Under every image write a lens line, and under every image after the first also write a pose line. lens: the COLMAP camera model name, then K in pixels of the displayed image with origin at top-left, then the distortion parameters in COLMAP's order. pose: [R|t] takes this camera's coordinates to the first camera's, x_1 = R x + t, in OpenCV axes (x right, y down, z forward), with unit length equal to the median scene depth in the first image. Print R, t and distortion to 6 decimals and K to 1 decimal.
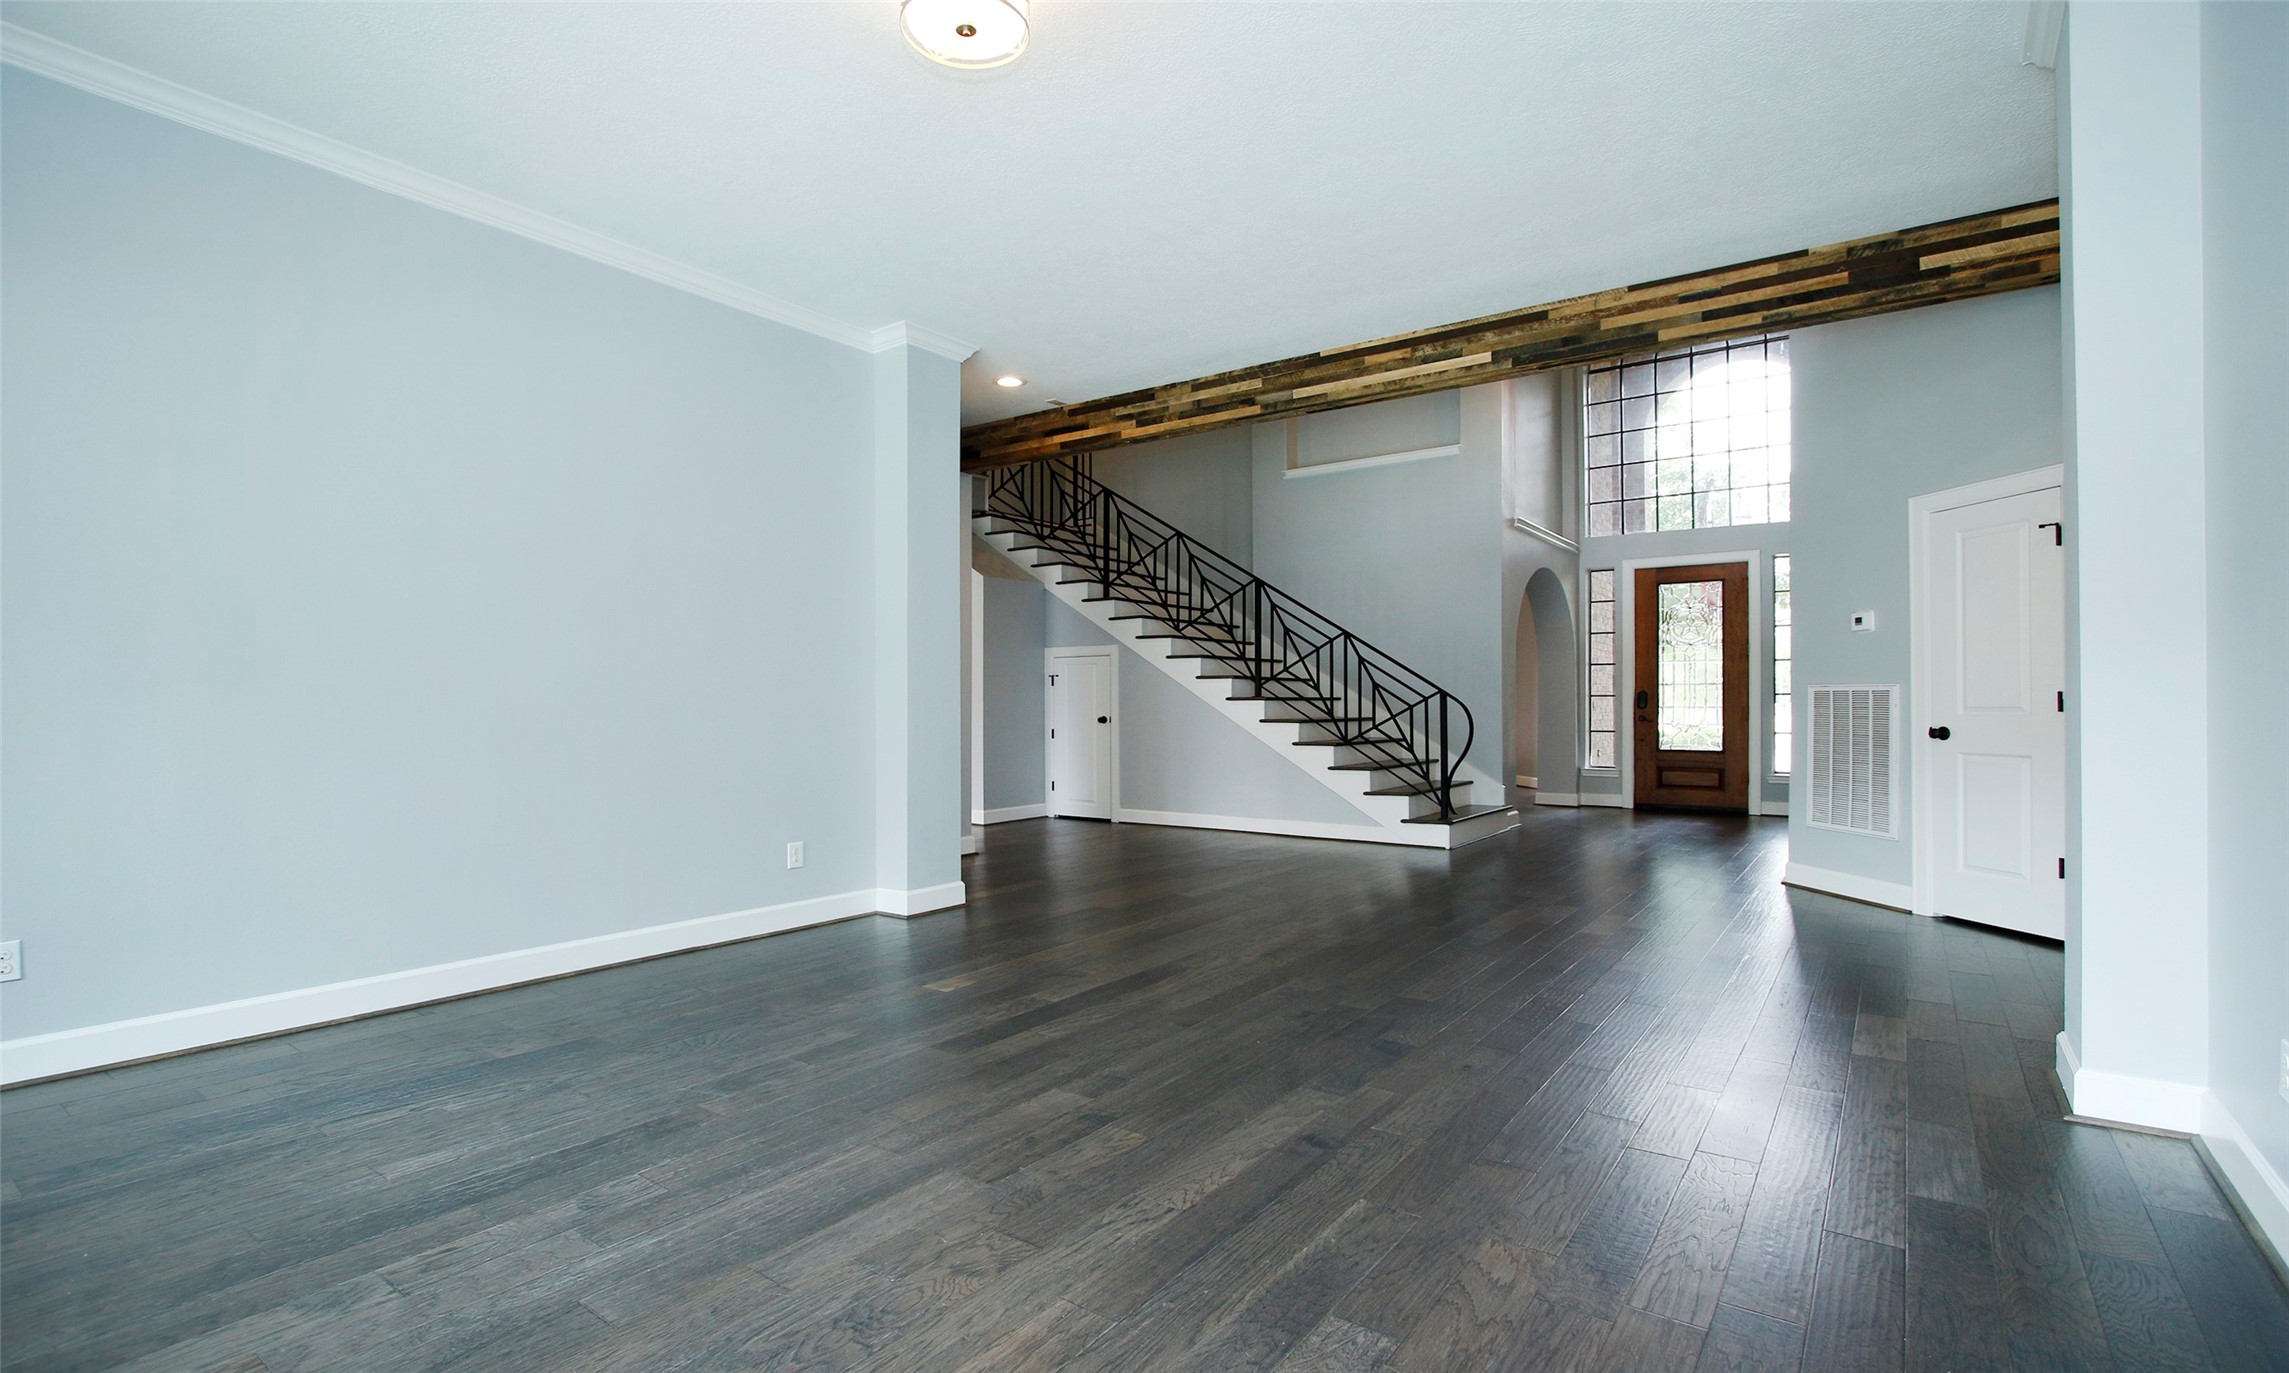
lens RADIAL K [[1059.6, 0, 1167.5], [0, 1059.6, 694.6], [0, 0, 1]] dist [-0.027031, 0.001650]
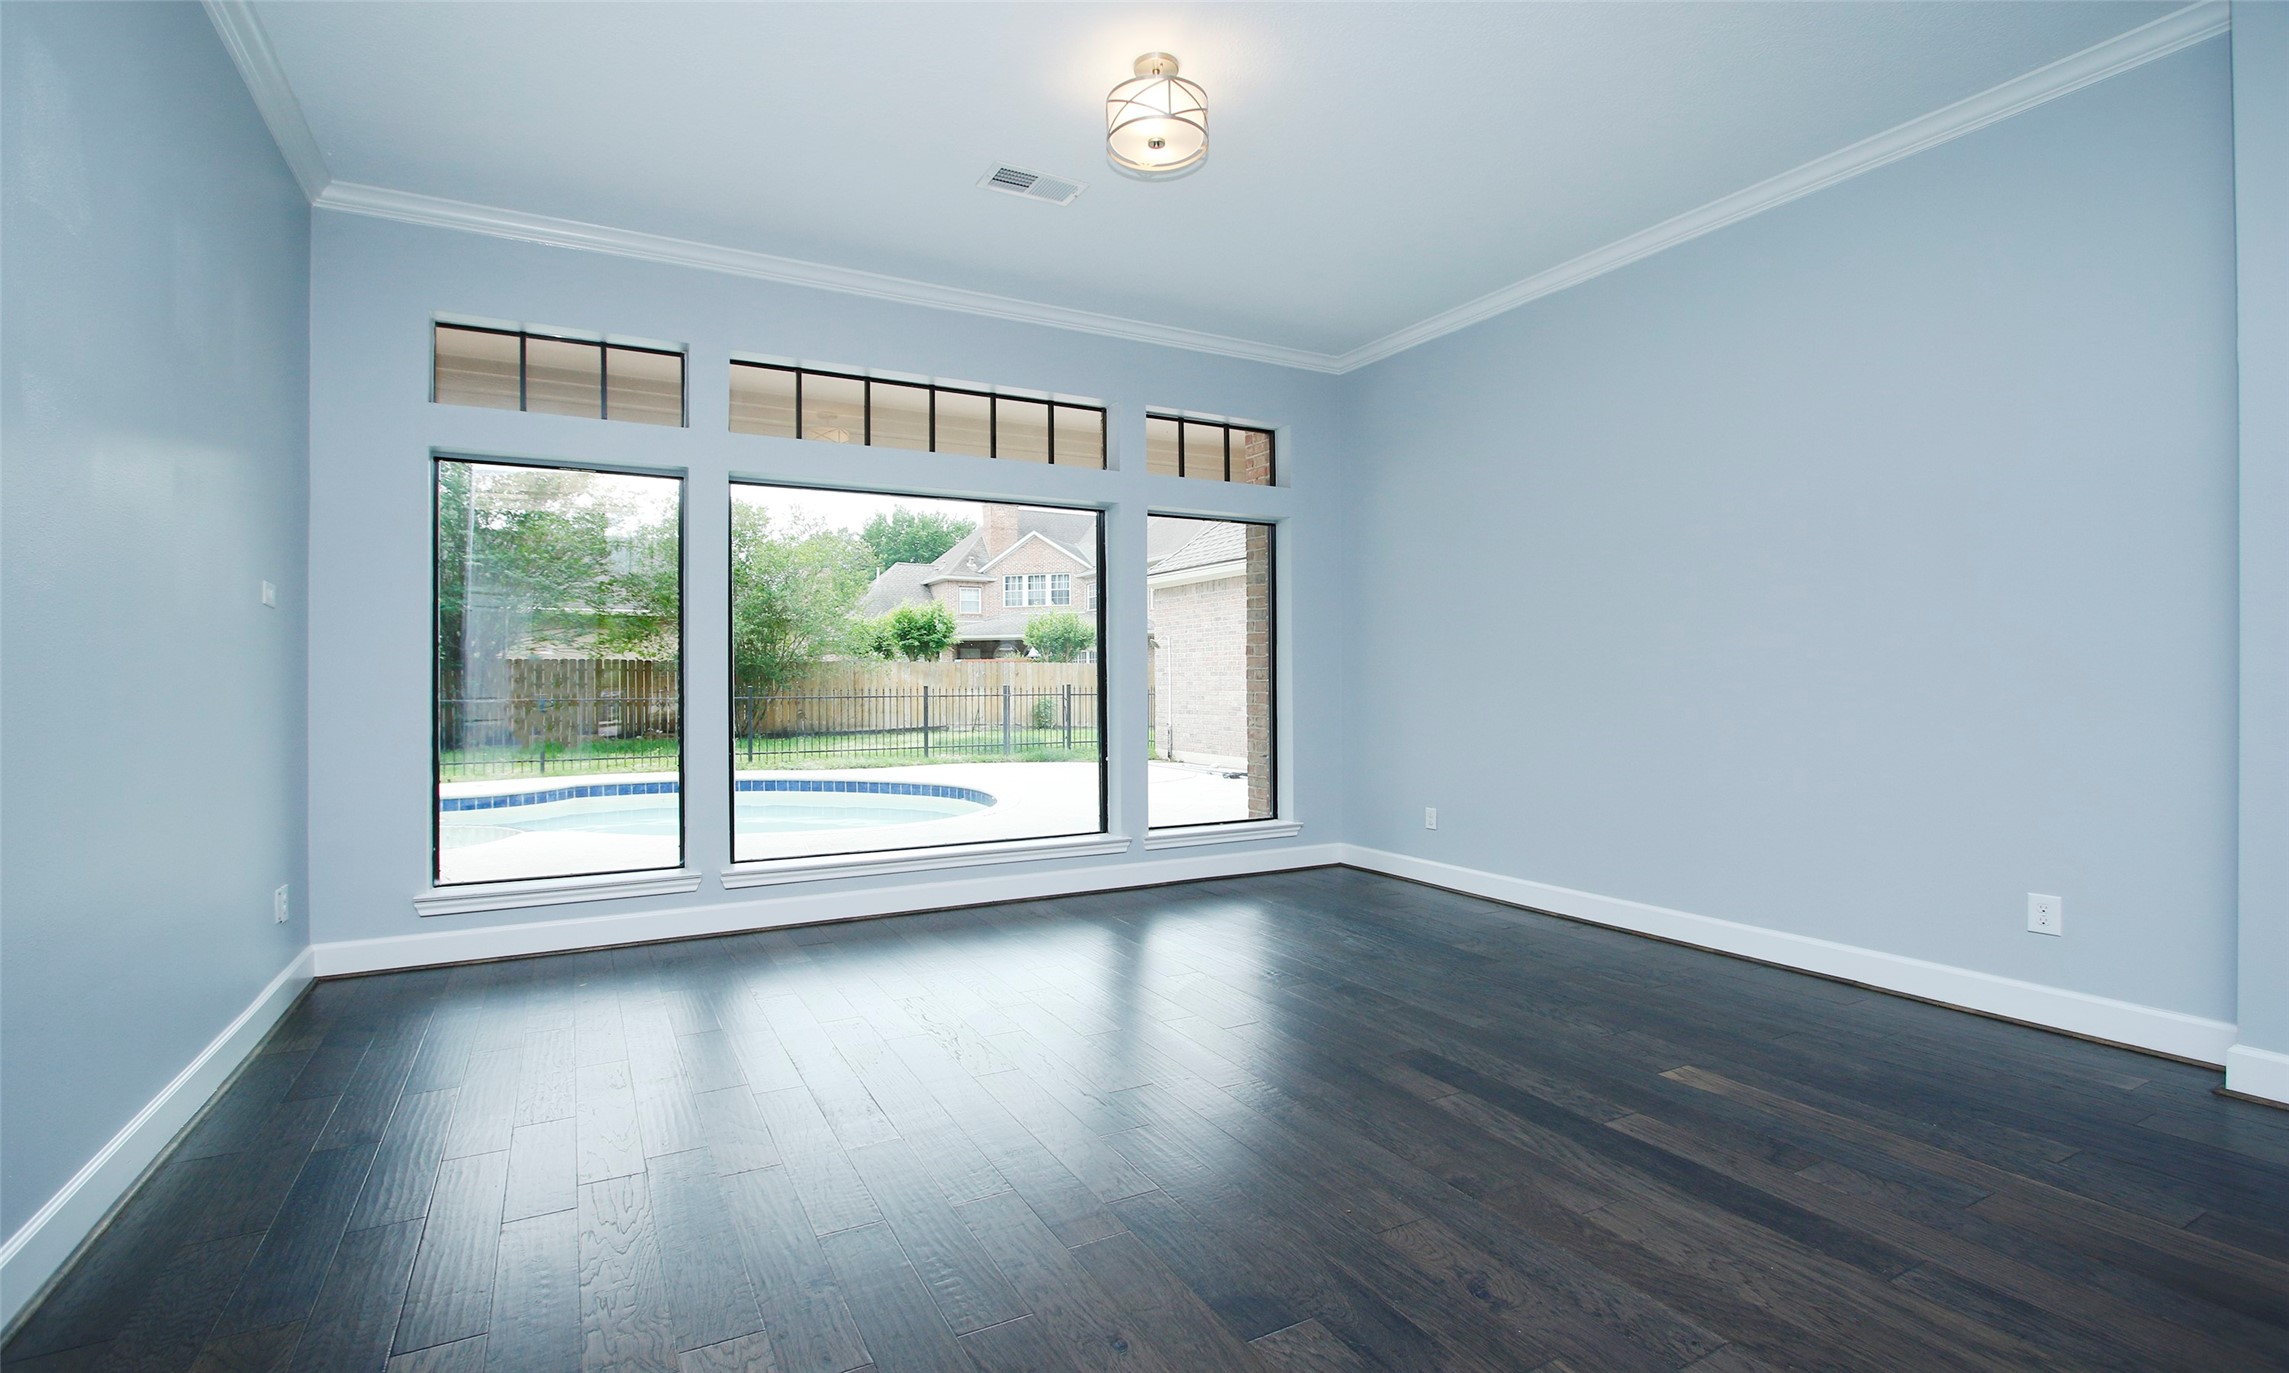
lens RADIAL K [[1059.6, 0, 1135.0], [0, 1059.6, 684.8], [0, 0, 1]] dist [-0.027031, 0.001650]
pose [[-0.454100, 0.005316, -0.890935, 0.877540], [0.009762, 0.999952, 0.000991, 0.002372], [0.890897, -0.008247, -0.454130, 1.432105]]
